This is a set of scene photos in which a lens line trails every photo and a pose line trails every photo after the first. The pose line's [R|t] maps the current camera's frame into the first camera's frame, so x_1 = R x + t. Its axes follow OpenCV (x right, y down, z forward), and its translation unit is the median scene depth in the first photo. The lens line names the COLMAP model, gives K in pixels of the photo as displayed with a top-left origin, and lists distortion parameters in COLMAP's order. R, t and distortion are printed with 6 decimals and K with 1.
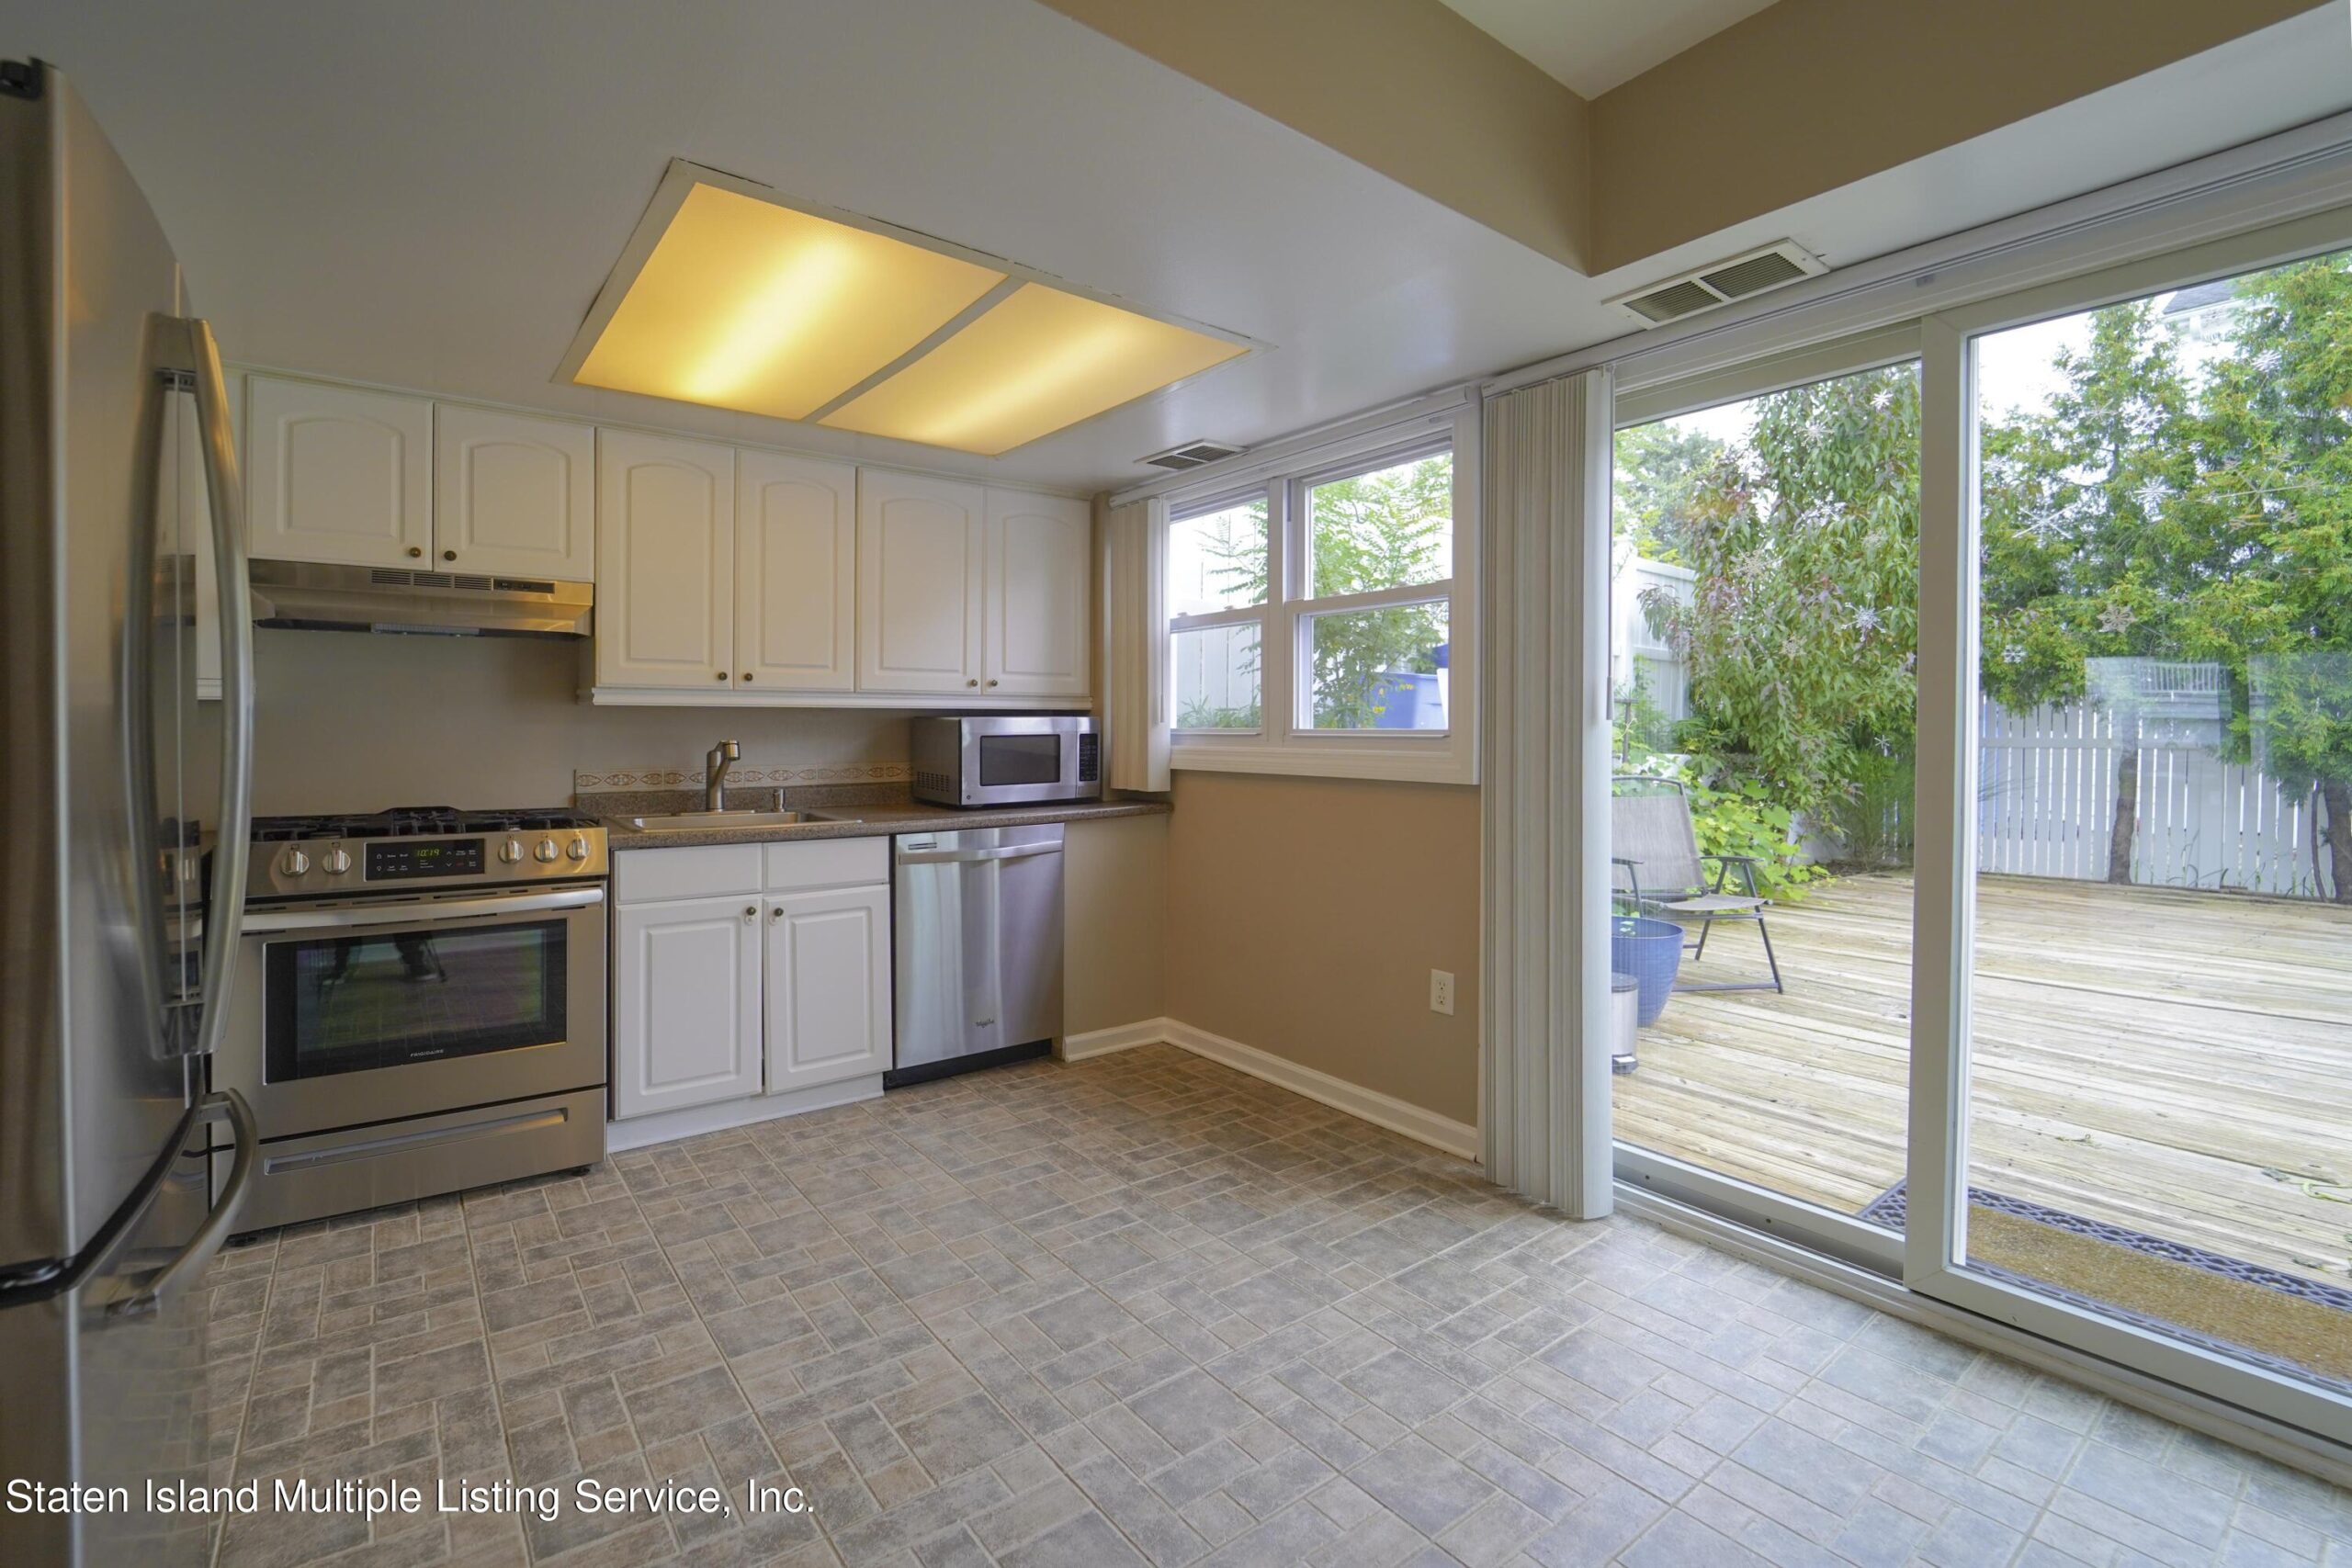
lens RADIAL K [[927.0, 0, 1181.0], [0, 927.0, 728.4], [0, 0, 1]] dist [0.000946, -0.010900]
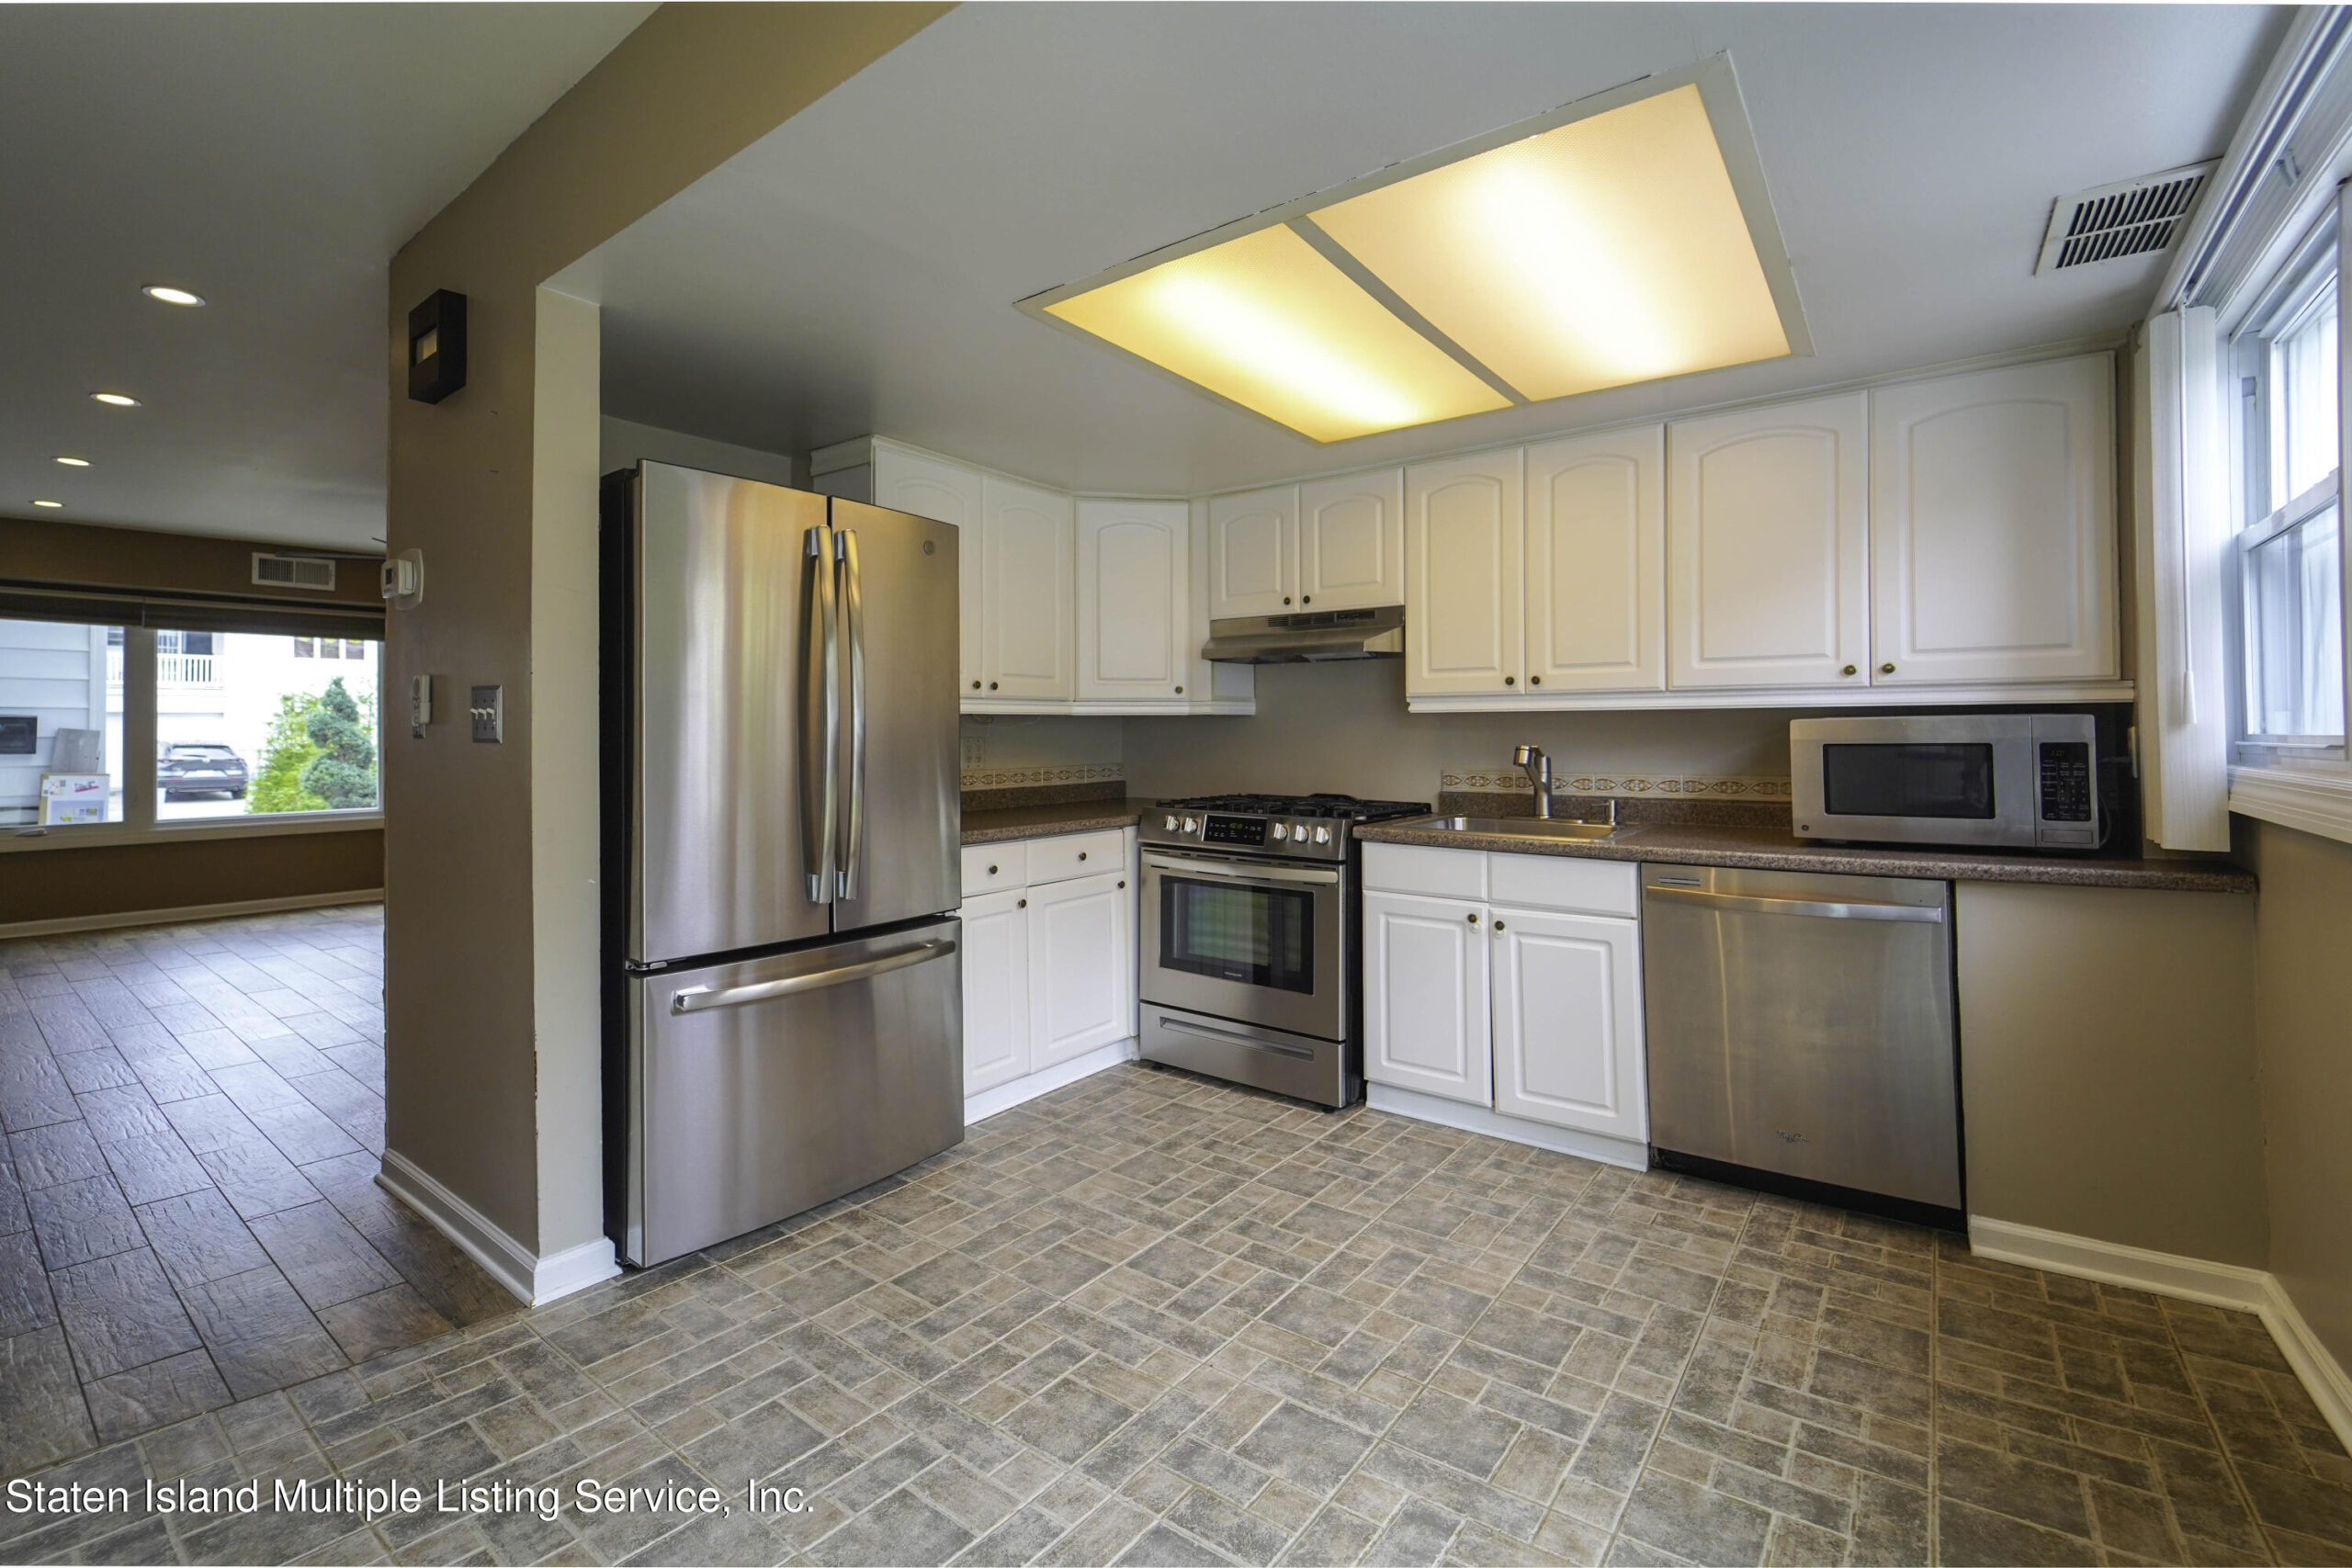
lens RADIAL K [[952.8, 0, 1180.1], [0, 952.8, 734.9], [0, 0, 1]] dist [-0.014254, -0.005961]
pose [[0.368858, 0.000345, -0.929486, 0.361561], [0.000322, 1.000000, 0.000499, 0.000709], [0.929486, -0.000483, 0.368858, 0.334301]]
